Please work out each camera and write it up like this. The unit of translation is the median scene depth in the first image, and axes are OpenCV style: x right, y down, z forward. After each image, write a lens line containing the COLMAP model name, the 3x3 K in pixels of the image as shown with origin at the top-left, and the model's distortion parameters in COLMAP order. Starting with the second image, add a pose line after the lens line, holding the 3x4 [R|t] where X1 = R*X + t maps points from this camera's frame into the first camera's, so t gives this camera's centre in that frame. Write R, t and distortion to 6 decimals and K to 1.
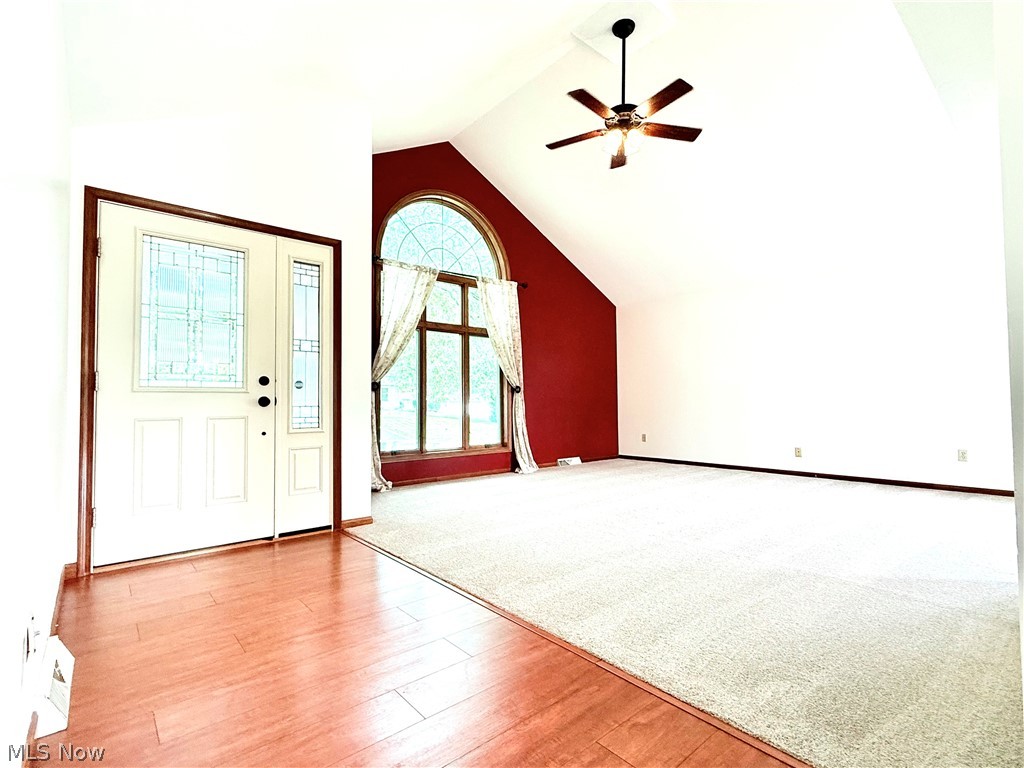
lens RADIAL K [[500.2, 0, 518.3], [0, 500.2, 382.8], [0, 0, 1]] dist [0.017480, -0.000941]
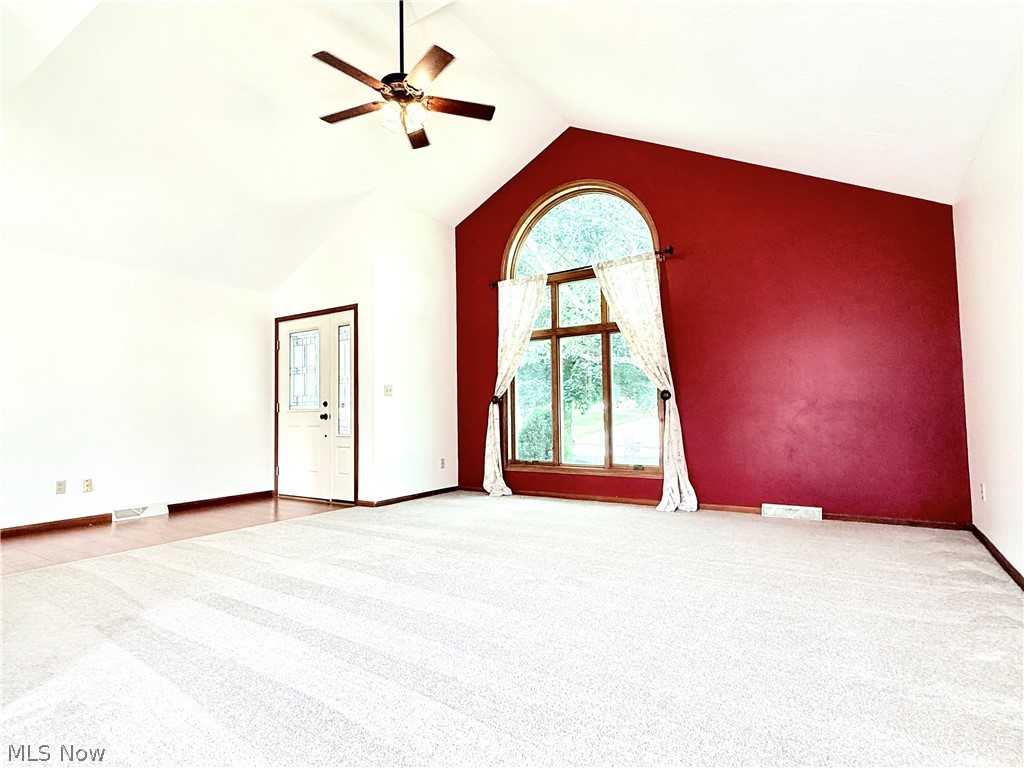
lens RADIAL K [[545.4, 0, 510.9], [0, 545.4, 387.3], [0, 0, 1]] dist [-0.003228, -0.000752]
pose [[0.263349, -0.042628, -0.963758, 0.810545], [0.052213, 0.998189, -0.029884, 0.015641], [0.963287, -0.042451, 0.265098, 0.652596]]
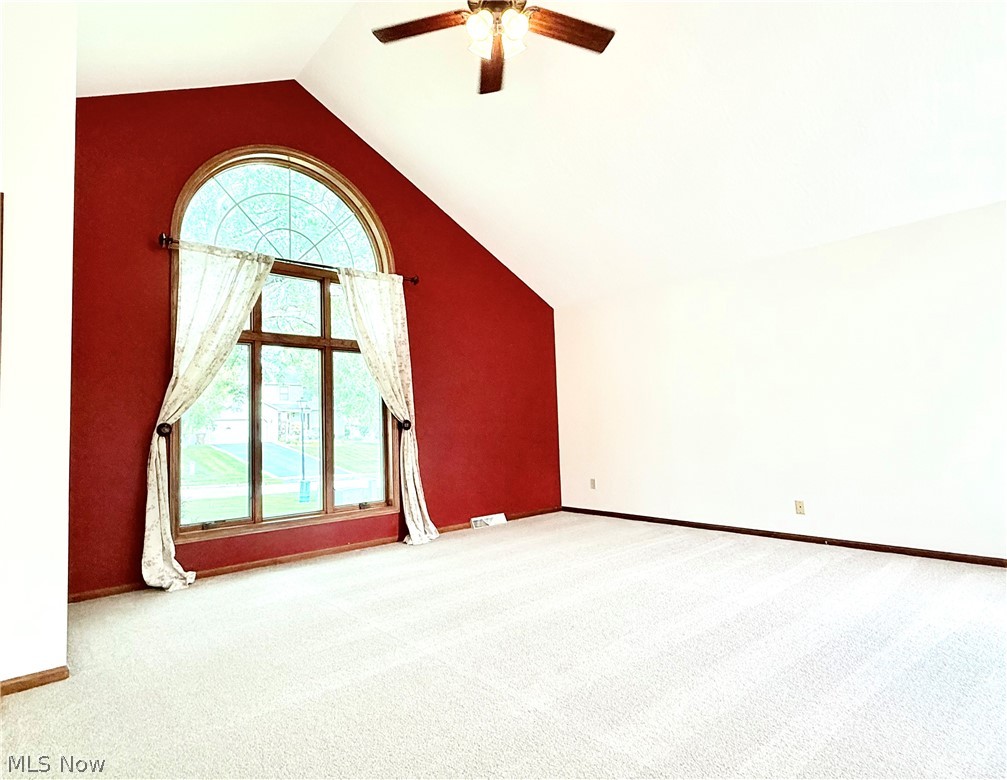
lens RADIAL K [[557.2, 0, 490.9], [0, 557.2, 391.9], [0, 0, 1]] dist [0.013924, 0.001321]
pose [[0.999788, -0.020594, 0.000378, 0.137571], [0.020598, 0.999612, -0.018751, -0.018925], [0.000008, 0.018755, 0.999824, 0.230464]]
